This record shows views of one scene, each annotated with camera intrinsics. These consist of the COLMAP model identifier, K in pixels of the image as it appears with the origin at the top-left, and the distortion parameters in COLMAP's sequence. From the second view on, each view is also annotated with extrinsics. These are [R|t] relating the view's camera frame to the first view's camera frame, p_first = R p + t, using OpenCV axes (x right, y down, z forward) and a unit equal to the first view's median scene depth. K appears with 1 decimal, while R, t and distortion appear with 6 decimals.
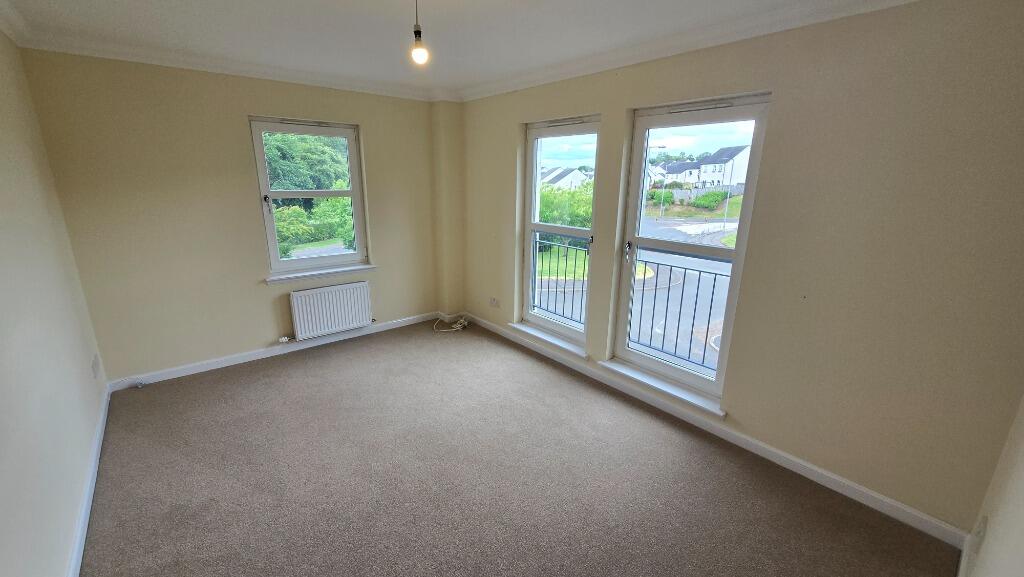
lens RADIAL K [[417.1, 0, 508.4], [0, 417.1, 284.1], [0, 0, 1]] dist [-0.002441, -0.000778]
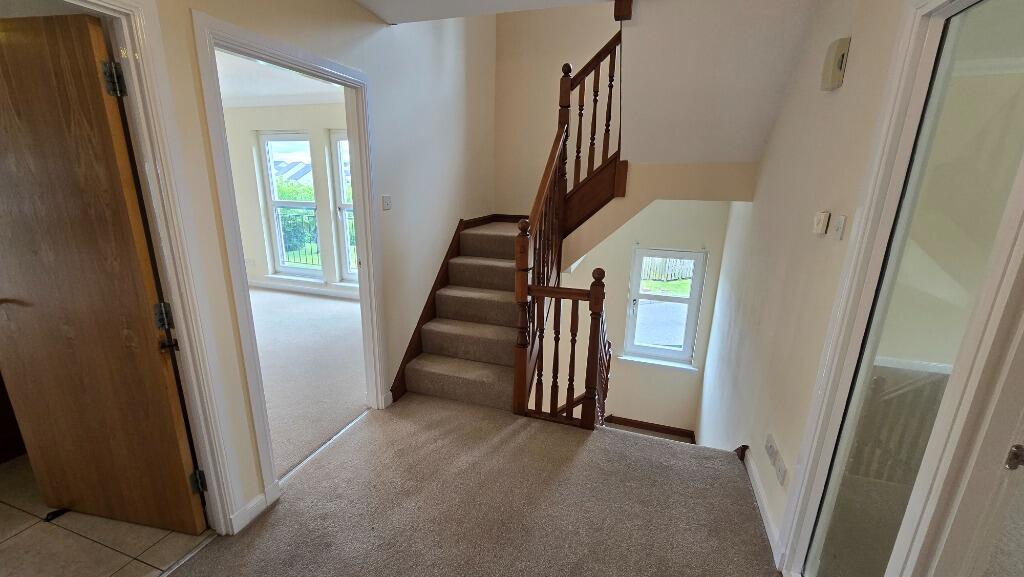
lens RADIAL K [[417.1, 0, 510.6], [0, 417.1, 287.3], [0, 0, 1]] dist [-0.002441, -0.000778]
pose [[0.845060, -0.135915, 0.517109, -0.035561], [0.129113, 0.990403, 0.049317, 0.197945], [-0.518849, 0.025090, 0.854498, -0.693485]]
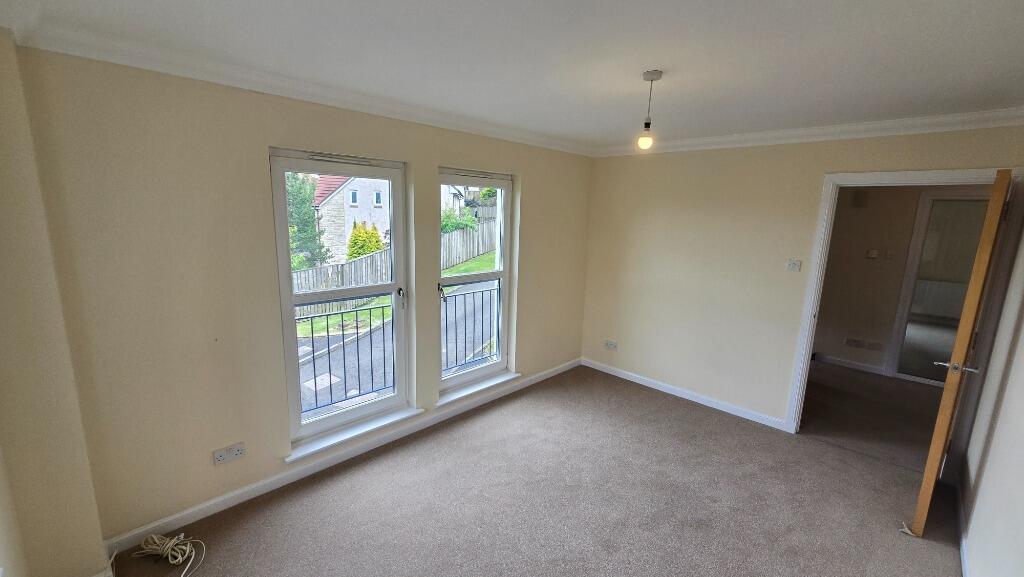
lens RADIAL K [[417.1, 0, 514.9], [0, 417.1, 290.6], [0, 0, 1]] dist [-0.002441, -0.000778]
pose [[-0.112502, -0.187149, 0.975868, -0.701167], [0.232979, 0.949758, 0.209000, -0.231101], [-0.965953, 0.250869, -0.063248, 0.767801]]
